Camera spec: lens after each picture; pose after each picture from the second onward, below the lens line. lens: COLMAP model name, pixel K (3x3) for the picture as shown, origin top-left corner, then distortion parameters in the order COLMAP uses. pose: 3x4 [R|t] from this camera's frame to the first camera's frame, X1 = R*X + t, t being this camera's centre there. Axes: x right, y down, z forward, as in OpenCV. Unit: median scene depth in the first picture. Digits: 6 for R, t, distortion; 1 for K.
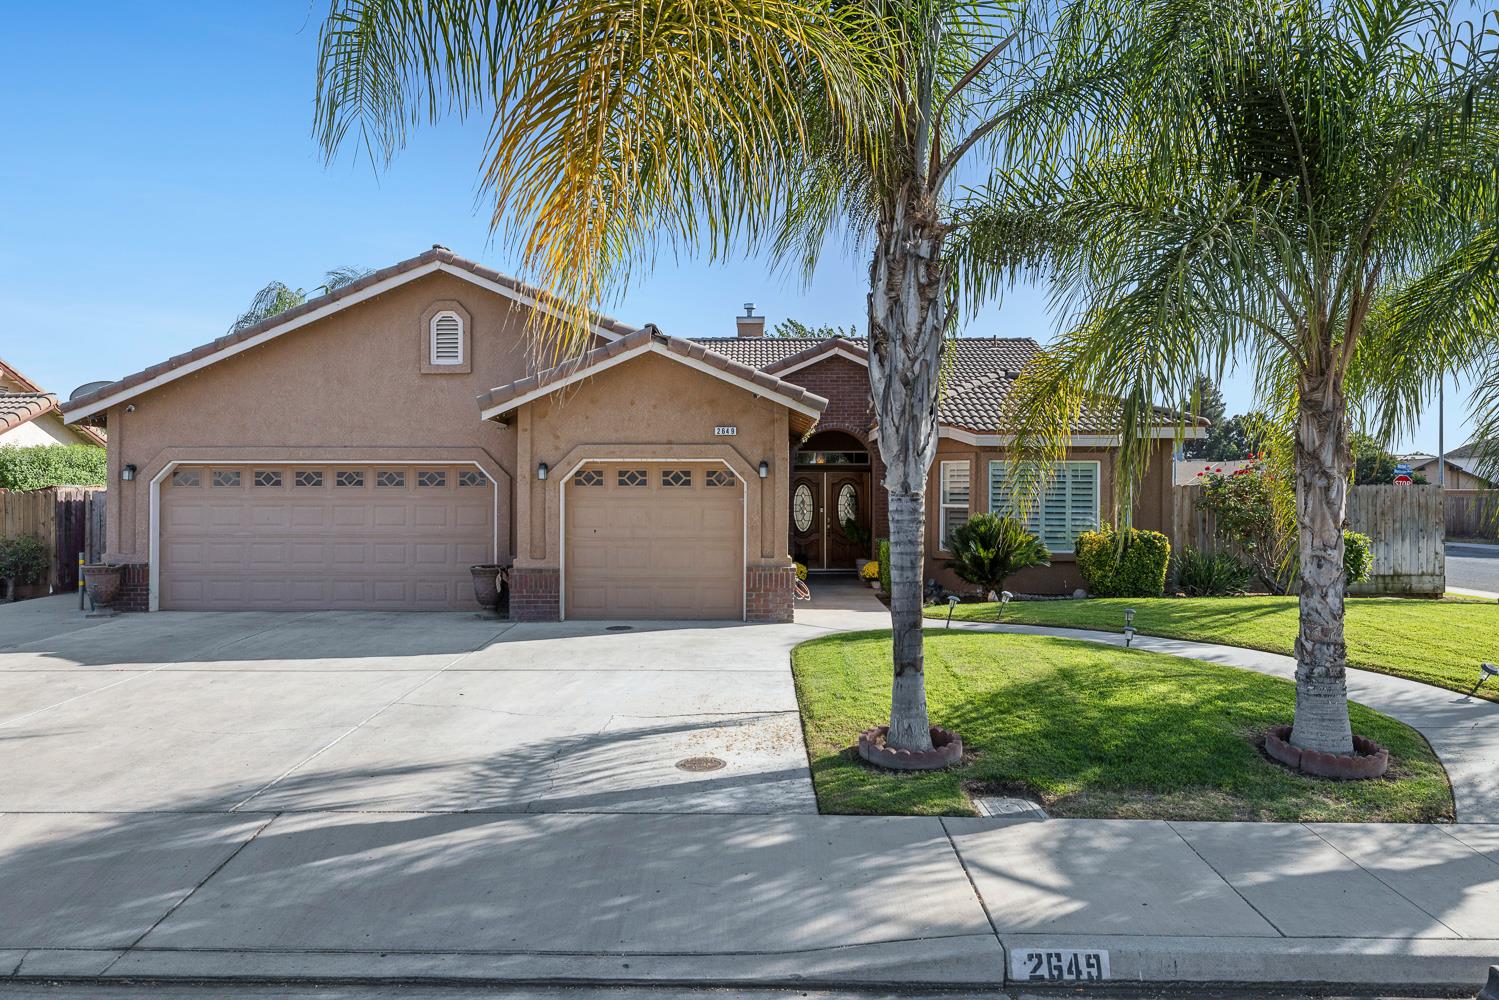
lens RADIAL K [[1075.9, 0, 748.0], [0, 1075.9, 497.3], [0, 0, 1]] dist [0.000407, 0.004167]
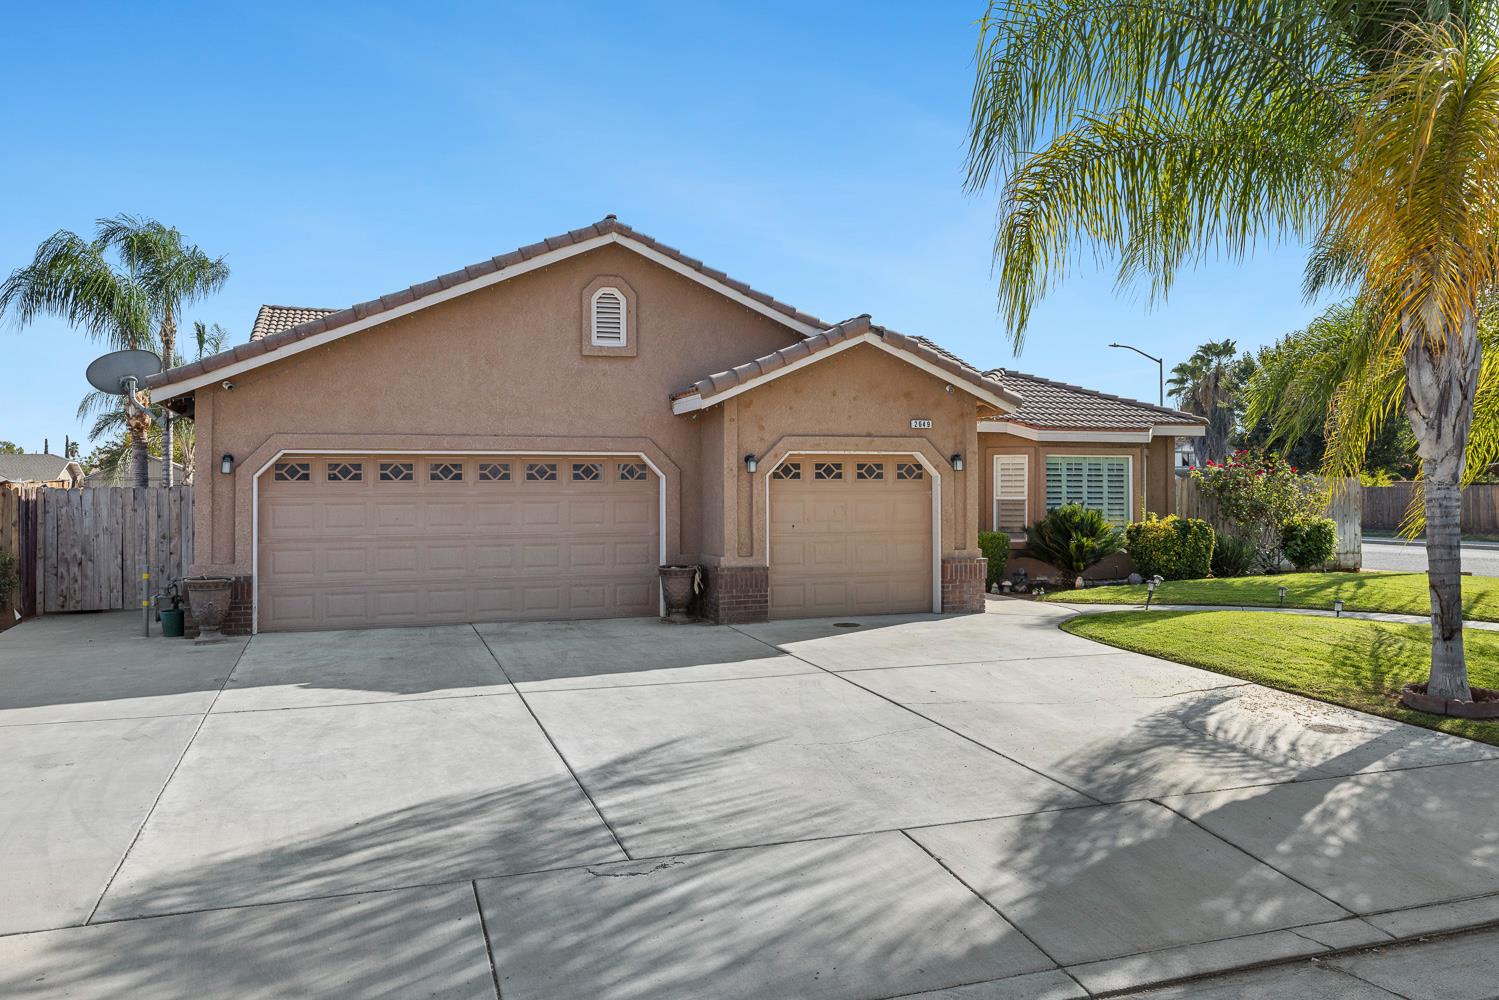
lens RADIAL K [[1075.9, 0, 759.9], [0, 1075.9, 486.7], [0, 0, 1]] dist [0.000407, 0.004167]
pose [[0.942289, -0.004729, 0.334767, -0.477597], [0.006127, 0.999976, -0.003118, -0.001073], [-0.334745, 0.004989, 0.942296, 0.102290]]
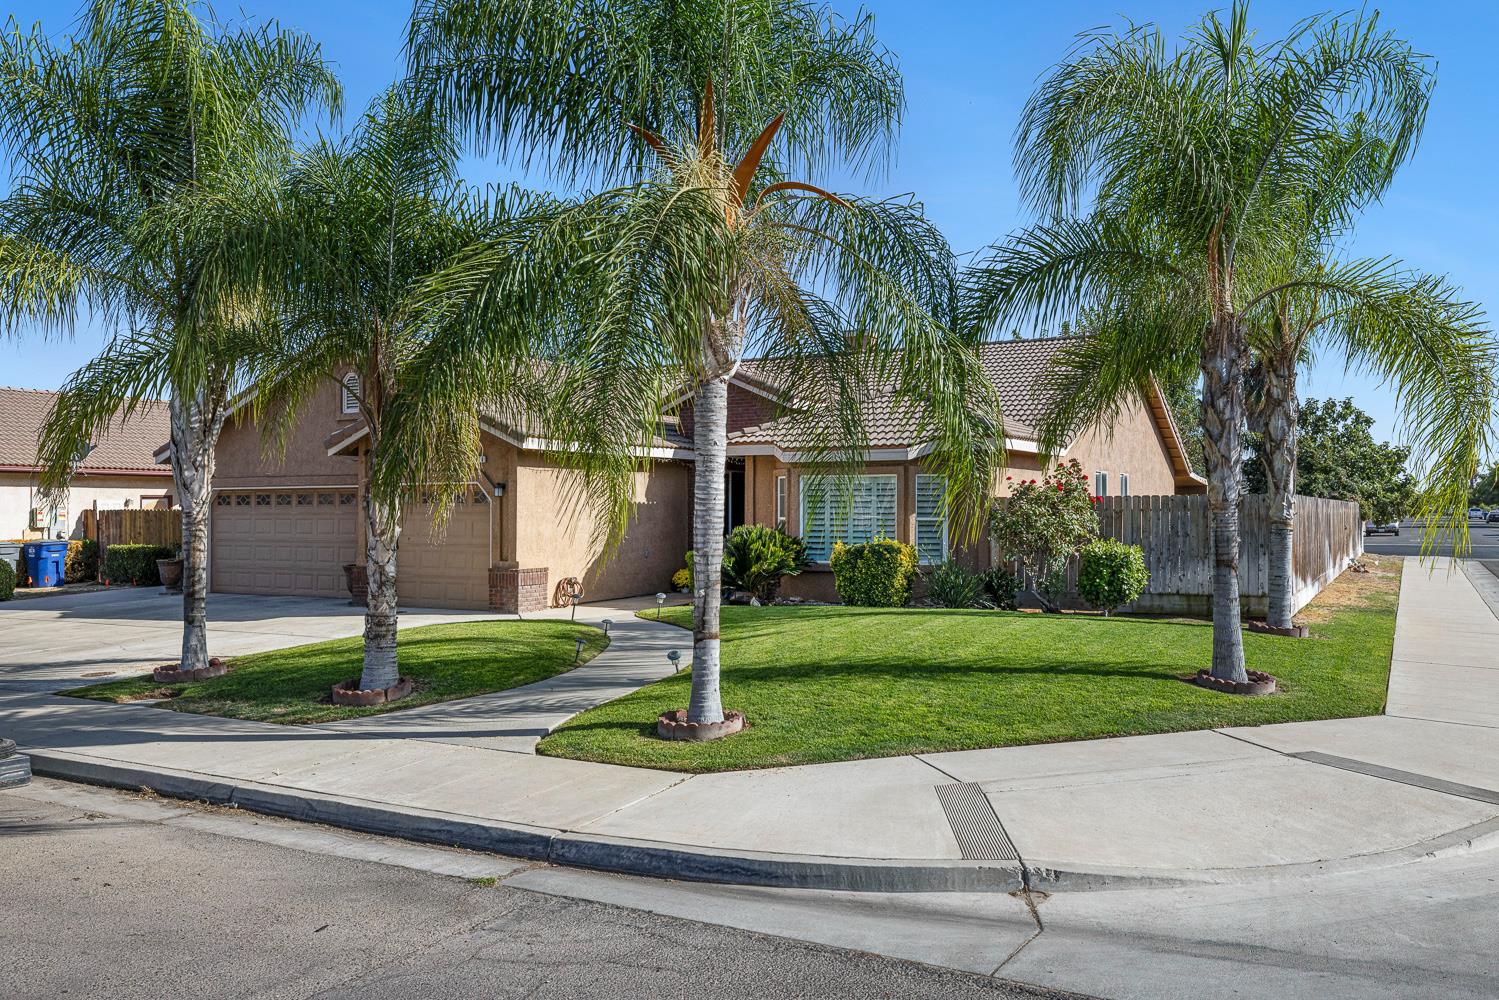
lens RADIAL K [[1225.4, 0, 762.5], [0, 1225.4, 503.7], [0, 0, 1]] dist [0.002916, 0.002469]
pose [[0.882627, -0.006484, -0.470030, 0.903617], [0.004751, 0.999977, -0.004872, -0.001432], [0.470050, 0.002066, 0.882637, -0.101753]]
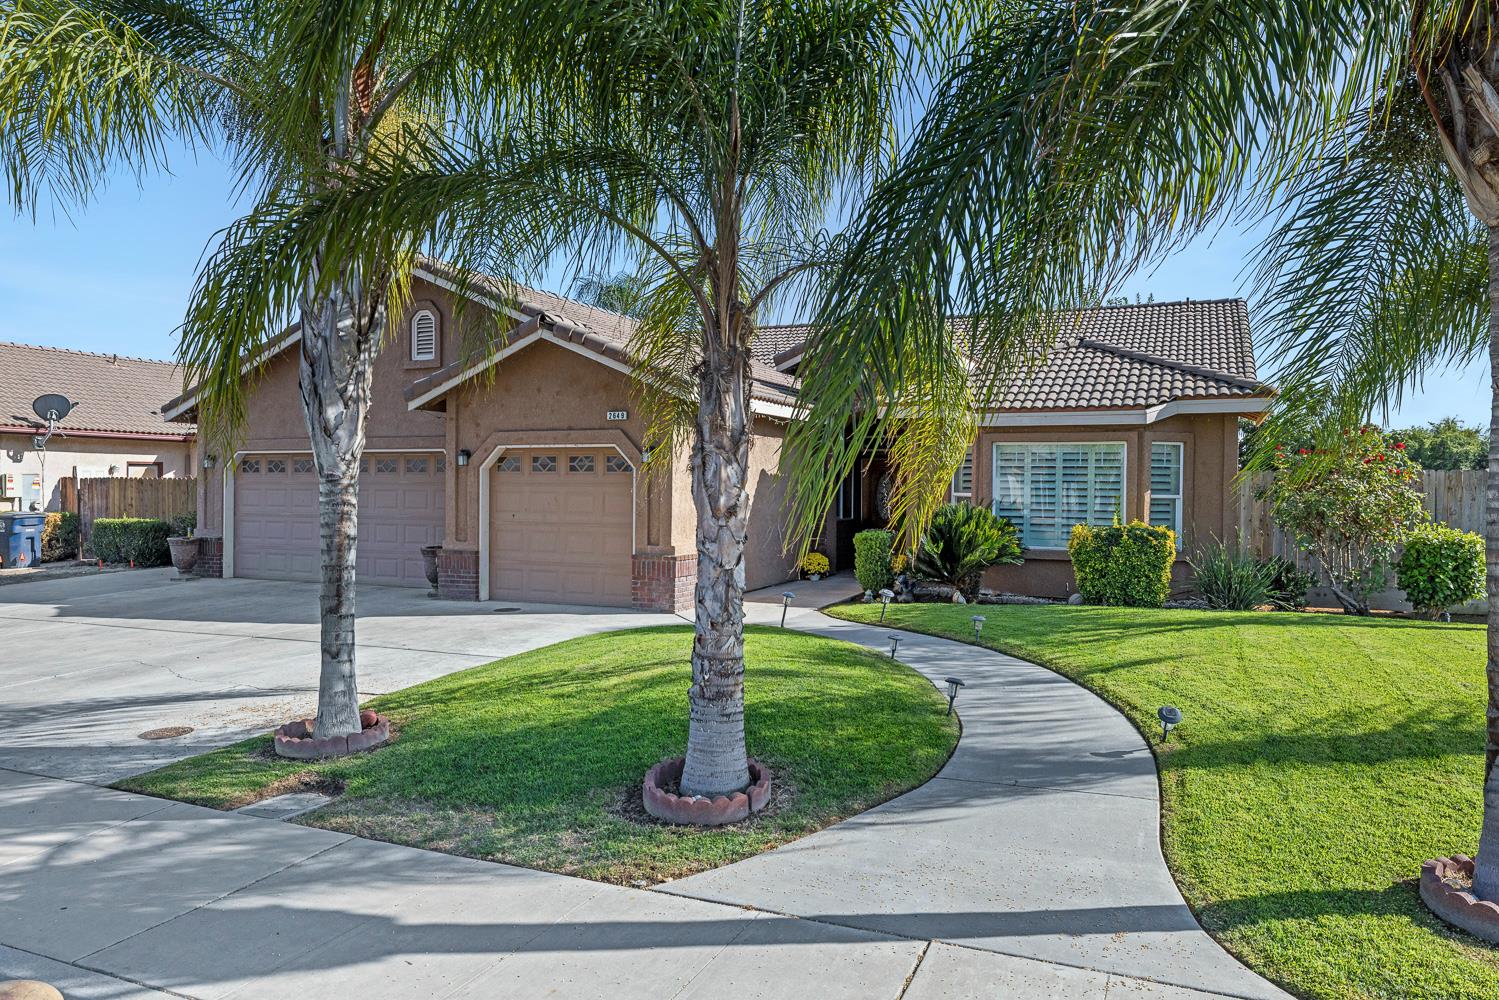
lens RADIAL K [[1075.9, 0, 736.6], [0, 1075.9, 504.1], [0, 0, 1]] dist [0.000407, 0.004167]
pose [[0.917987, 0.010431, -0.396473, 0.451533], [-0.004551, 0.999865, 0.015769, 0.003113], [0.396584, -0.012672, 0.917911, 0.132356]]
